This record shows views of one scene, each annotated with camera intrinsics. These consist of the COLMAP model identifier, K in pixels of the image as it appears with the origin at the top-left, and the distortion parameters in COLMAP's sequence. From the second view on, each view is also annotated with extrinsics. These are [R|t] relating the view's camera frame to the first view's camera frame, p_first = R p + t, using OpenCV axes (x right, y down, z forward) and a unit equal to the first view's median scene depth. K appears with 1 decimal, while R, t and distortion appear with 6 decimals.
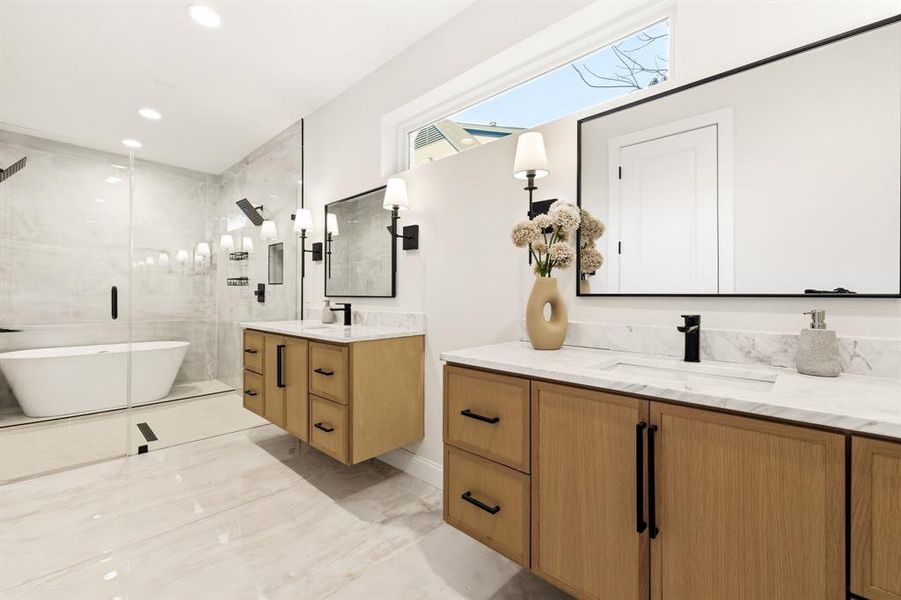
lens RADIAL K [[386.1, 0, 450.6], [0, 386.1, 300.9], [0, 0, 1]] dist [0.014784, -0.000940]
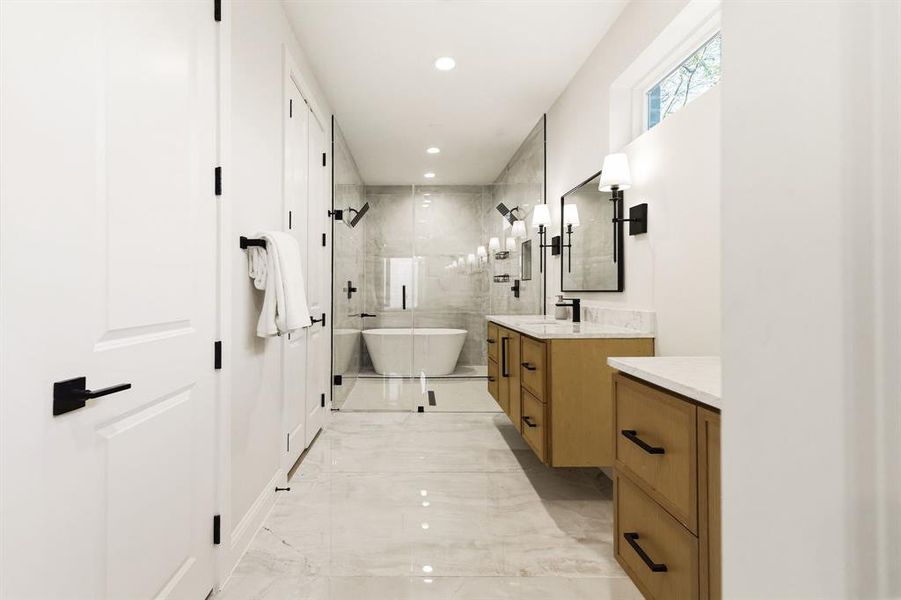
lens RADIAL K [[427.4, 0, 449.6], [0, 427.4, 294.9], [0, 0, 1]] dist [0.016431, -0.000566]
pose [[0.690380, -0.002478, -0.723443, 0.285180], [-0.000810, 0.999991, -0.004198, 0.002080], [0.723446, 0.003484, 0.690372, 0.069651]]
